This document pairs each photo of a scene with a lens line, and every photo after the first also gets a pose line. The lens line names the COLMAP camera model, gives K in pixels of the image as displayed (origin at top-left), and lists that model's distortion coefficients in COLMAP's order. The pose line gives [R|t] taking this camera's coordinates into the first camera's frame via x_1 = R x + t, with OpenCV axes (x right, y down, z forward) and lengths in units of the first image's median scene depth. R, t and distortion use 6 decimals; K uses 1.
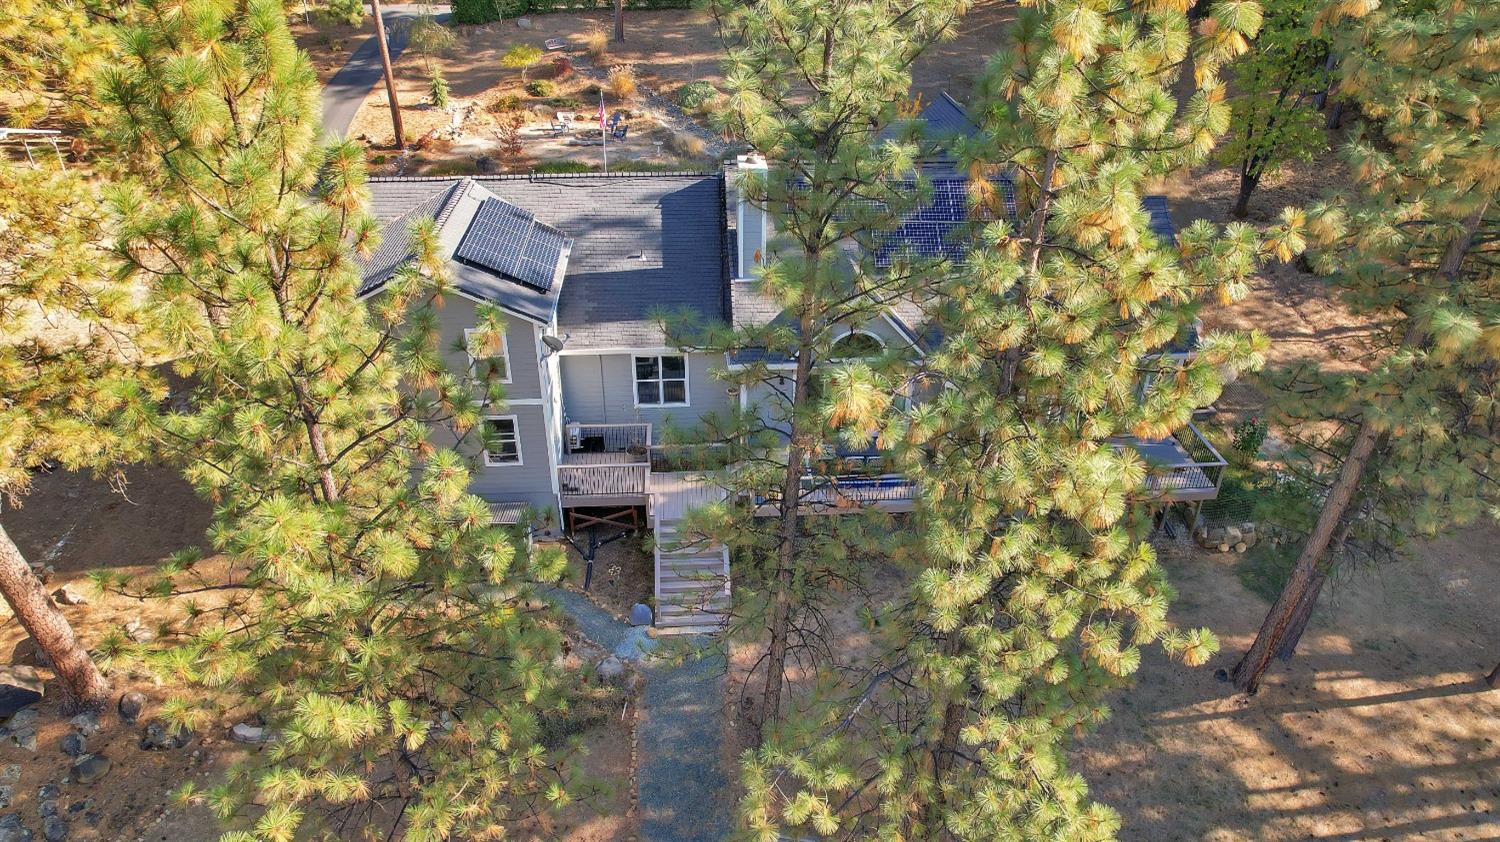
lens RADIAL K [[968.4, 0, 746.3], [0, 968.4, 418.8], [0, 0, 1]] dist [-0.069357, 0.058454]
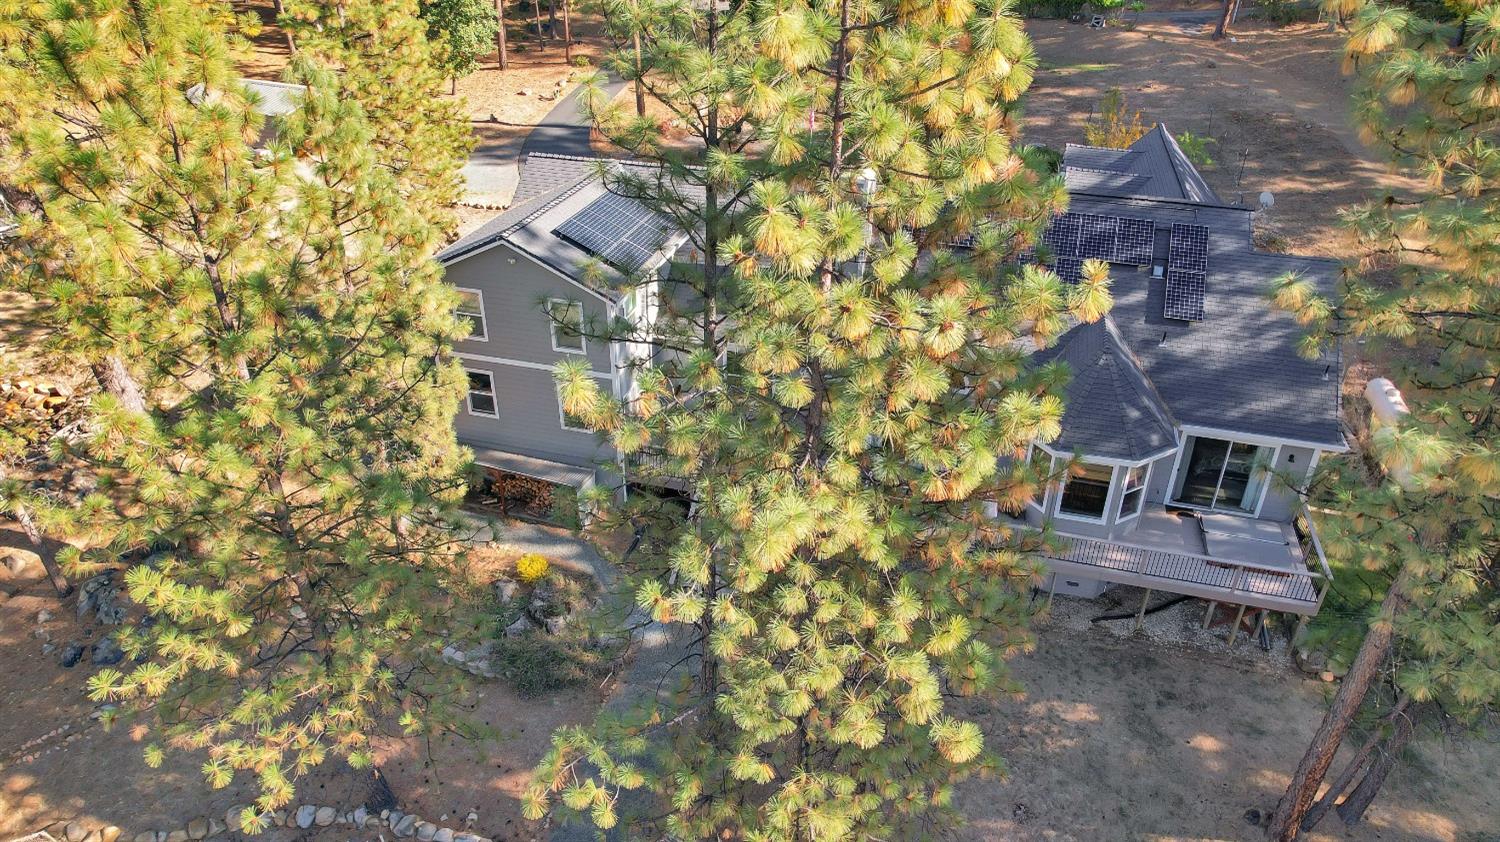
lens RADIAL K [[968.4, 0, 753.5], [0, 968.4, 415.9], [0, 0, 1]] dist [-0.069357, 0.058454]
pose [[0.940658, 0.170936, -0.293161, 0.271660], [-0.173884, 0.984633, 0.016182, -0.021765], [0.291422, 0.035754, 0.955926, 0.040912]]
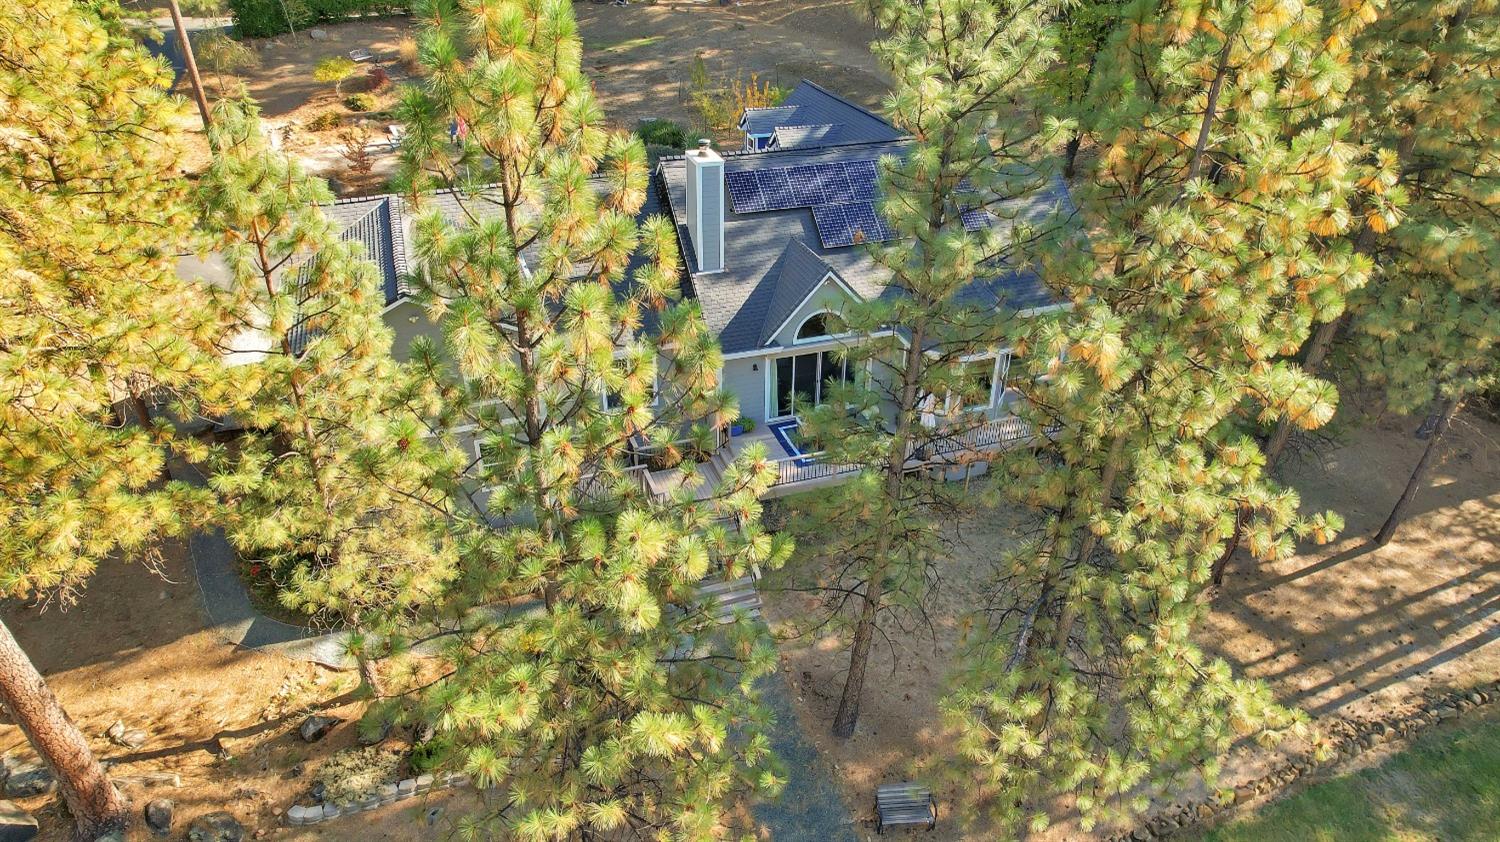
lens RADIAL K [[968.4, 0, 740.7], [0, 968.4, 418.8], [0, 0, 1]] dist [-0.069357, 0.058454]
pose [[0.964417, -0.134226, 0.227777, -0.258973], [0.133566, 0.990869, 0.018384, -0.006862], [-0.228165, 0.012693, 0.973540, 0.008700]]
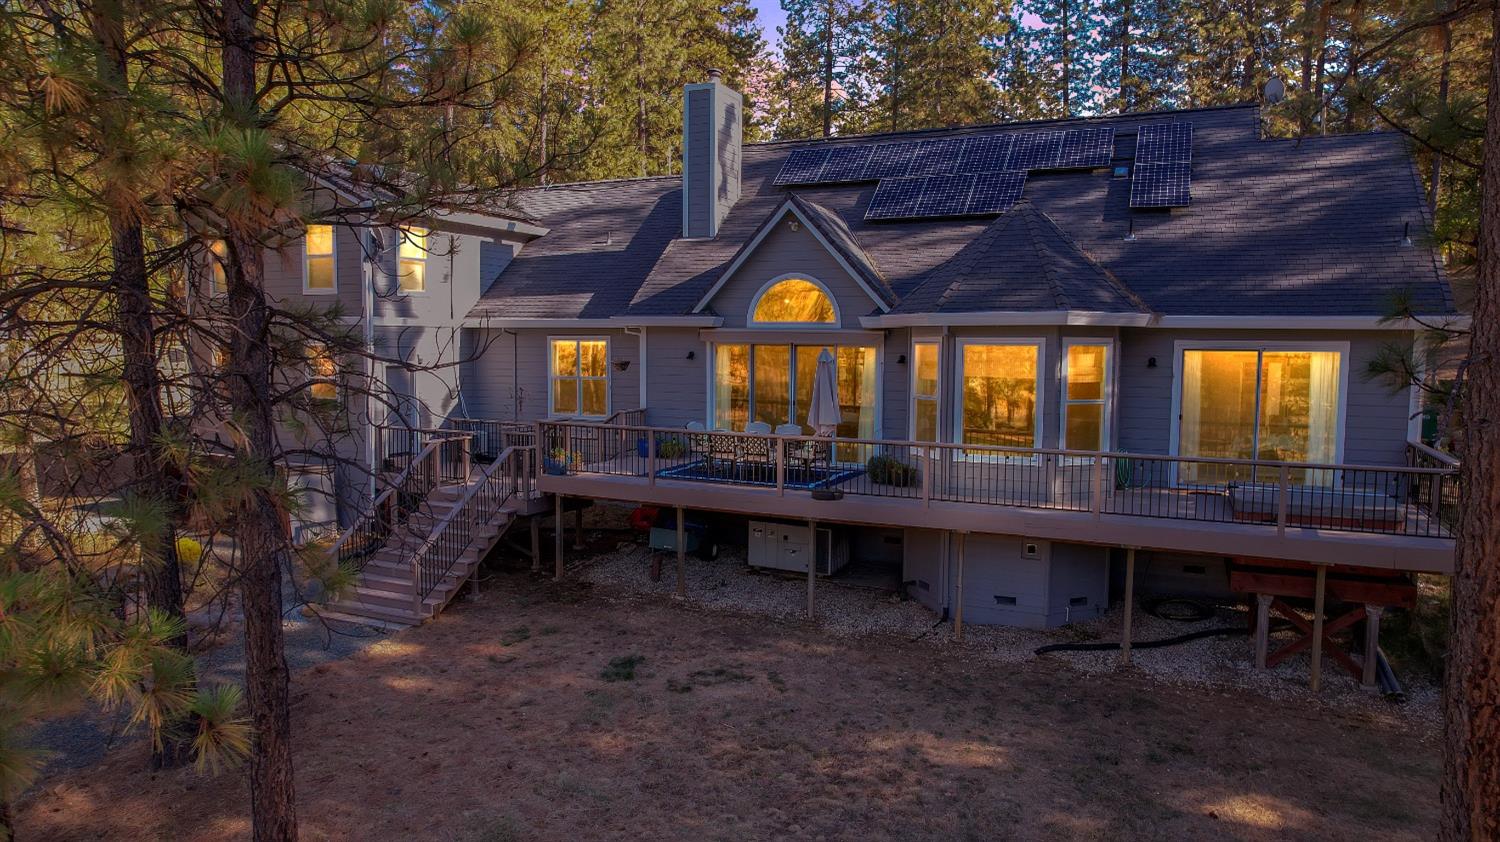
lens RADIAL K [[968.4, 0, 730.5], [0, 968.4, 415.1], [0, 0, 1]] dist [-0.069357, 0.058454]
pose [[0.871954, 0.040236, -0.487931, 0.468270], [-0.248205, 0.895378, -0.369719, 0.287400], [0.422007, 0.443485, 0.790716, 0.590883]]
